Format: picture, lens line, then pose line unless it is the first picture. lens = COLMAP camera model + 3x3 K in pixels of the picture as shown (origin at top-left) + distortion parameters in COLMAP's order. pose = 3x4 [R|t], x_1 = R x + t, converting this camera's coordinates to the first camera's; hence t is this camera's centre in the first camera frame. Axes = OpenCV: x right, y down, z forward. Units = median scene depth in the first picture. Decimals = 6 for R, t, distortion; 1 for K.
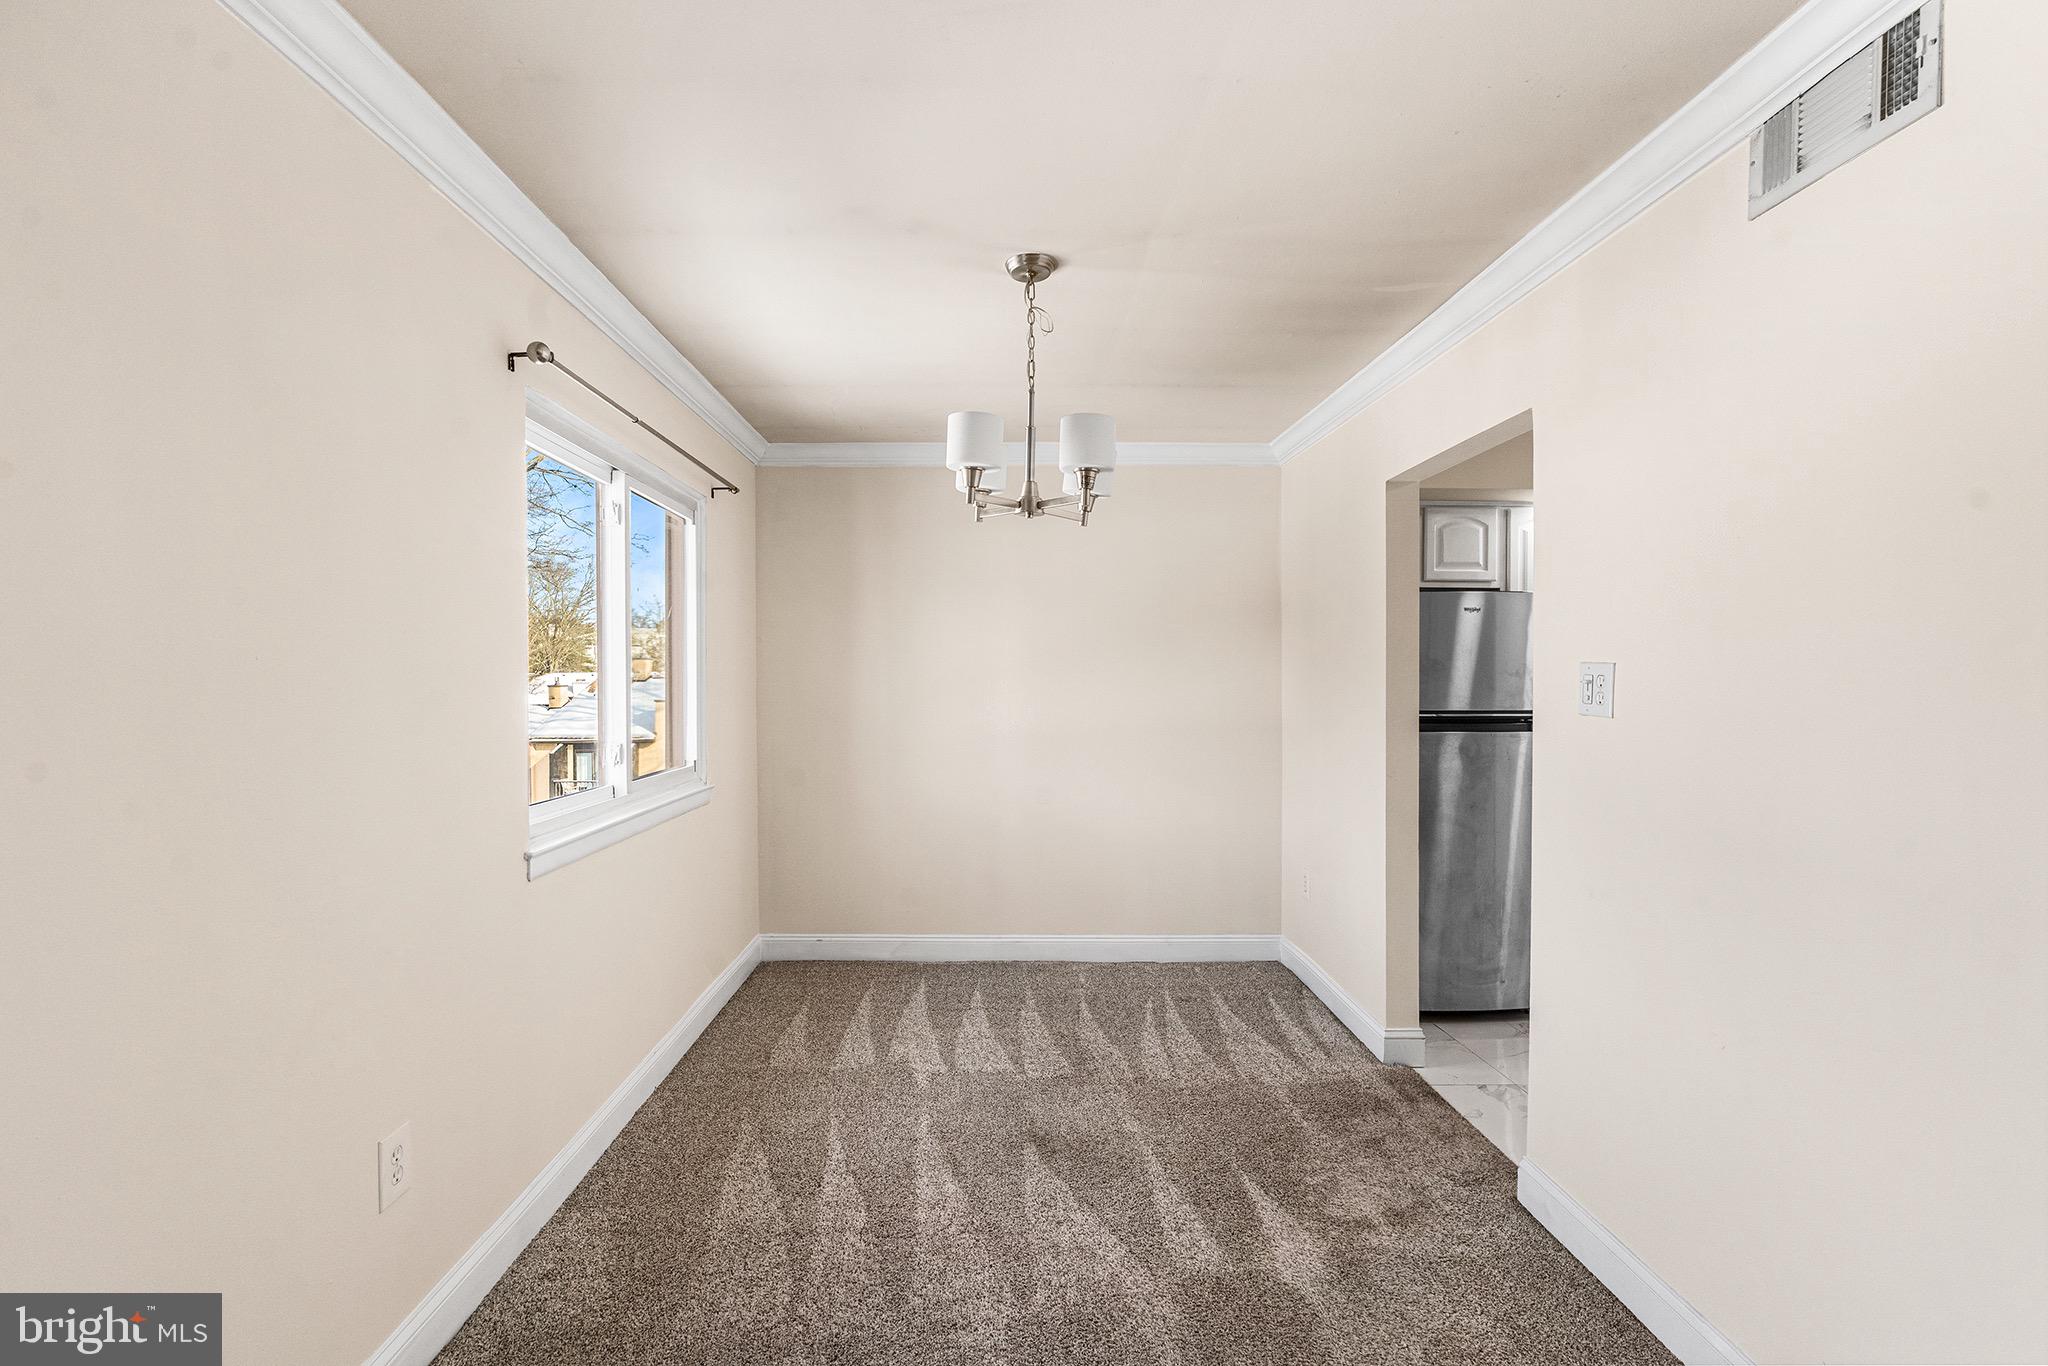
lens RADIAL K [[945.9, 0, 1023.6], [0, 945.9, 691.5], [0, 0, 1]] dist [-0.009678, 0.000424]
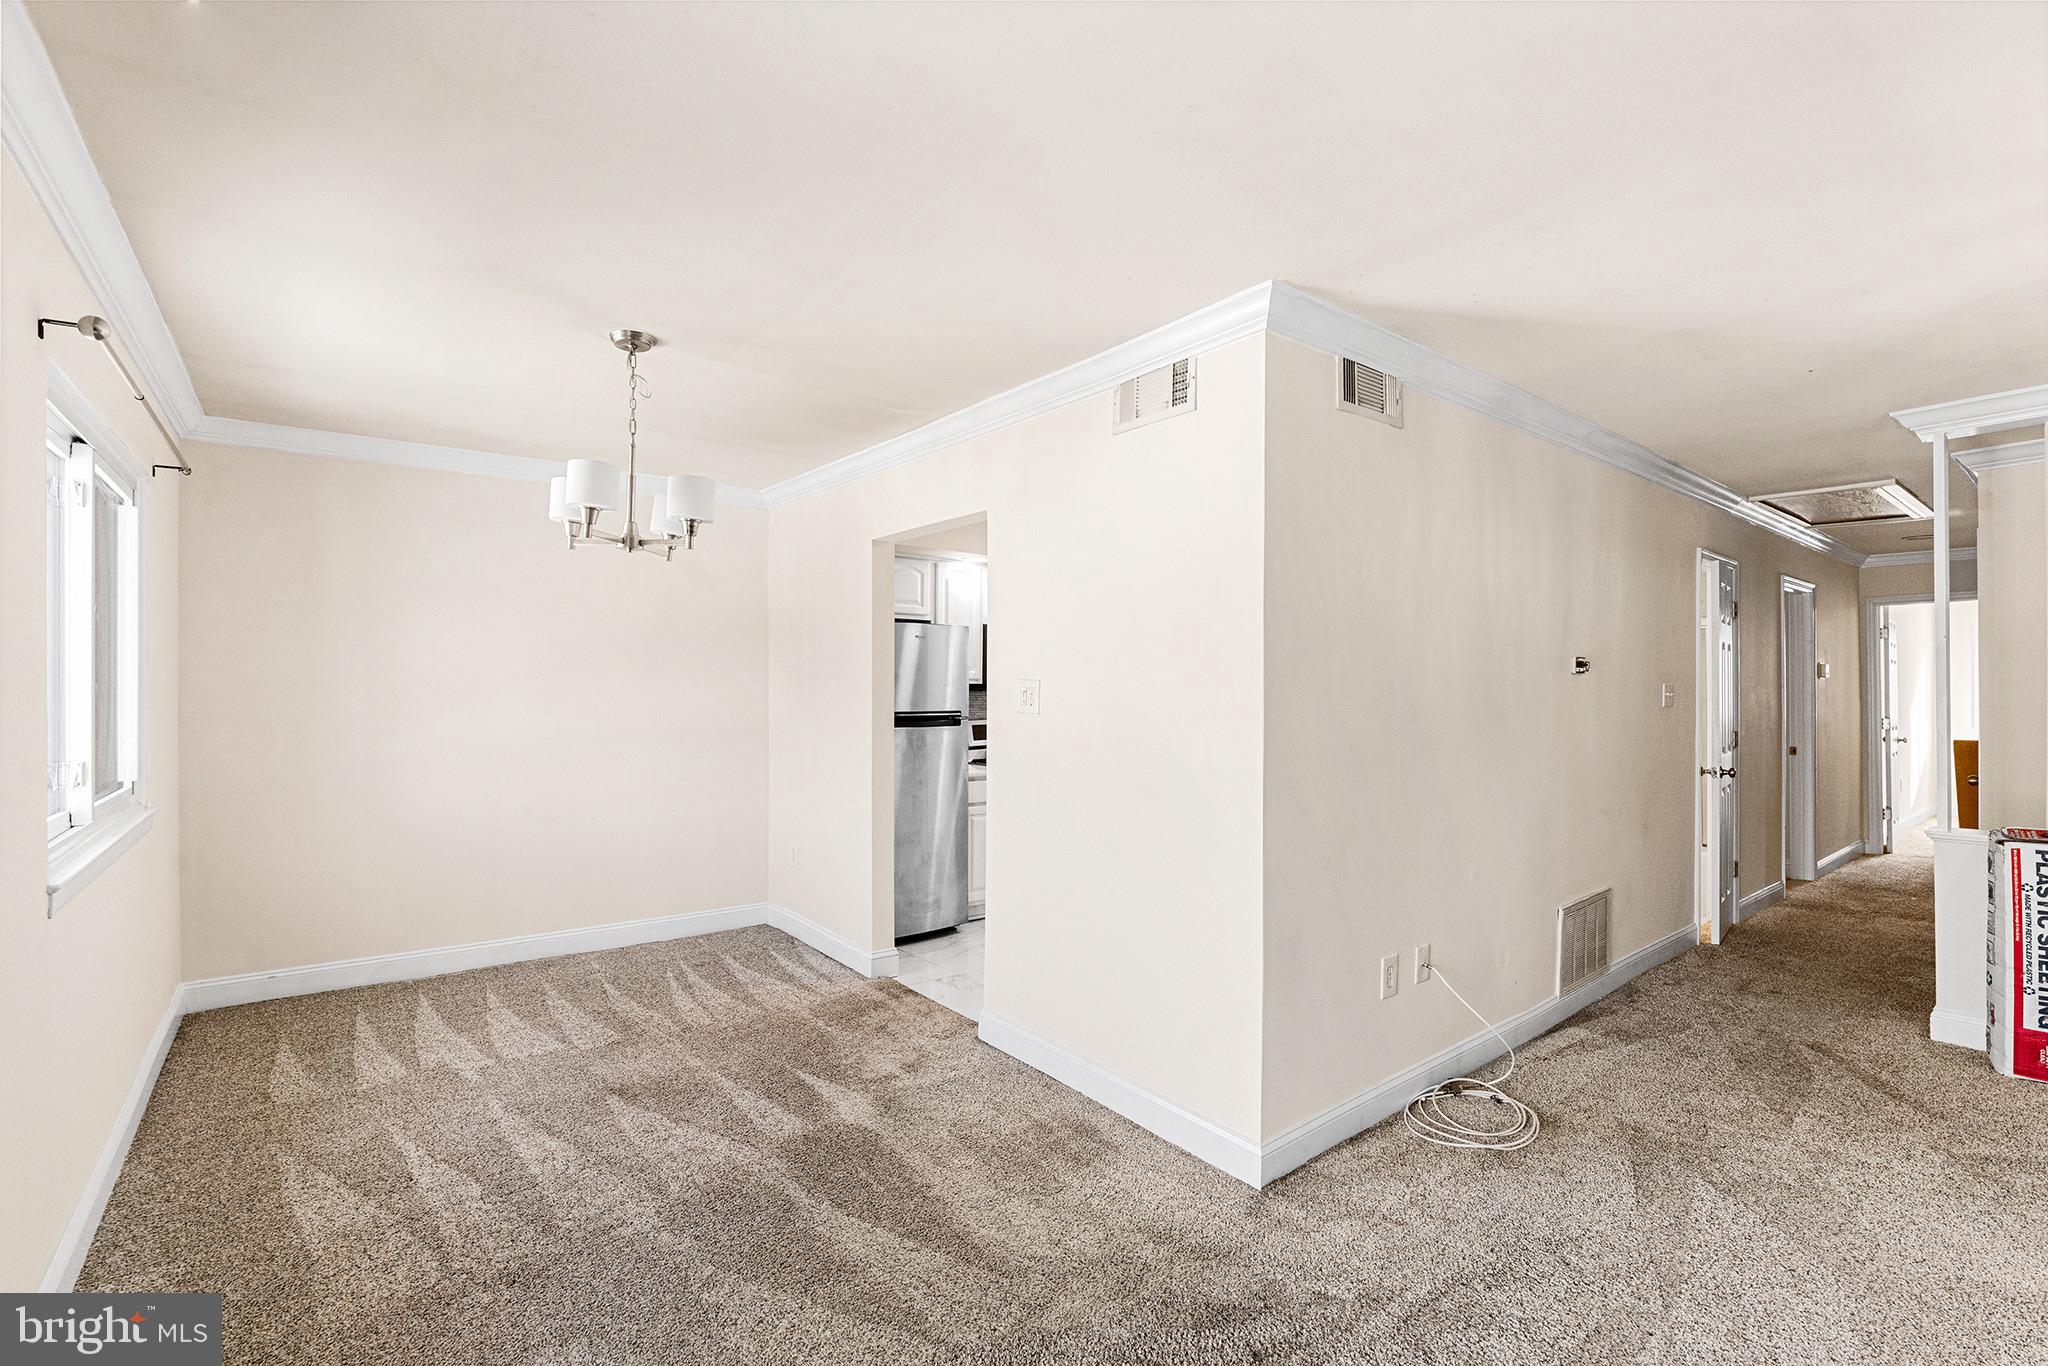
lens RADIAL K [[899.4, 0, 1016.7], [0, 899.4, 690.2], [0, 0, 1]] dist [-0.010824, -0.000182]
pose [[0.806078, 0.000695, 0.591809, -0.203719], [0.003117, 0.999980, -0.005420, -0.003175], [-0.591801, 0.006214, 0.806060, -0.142238]]
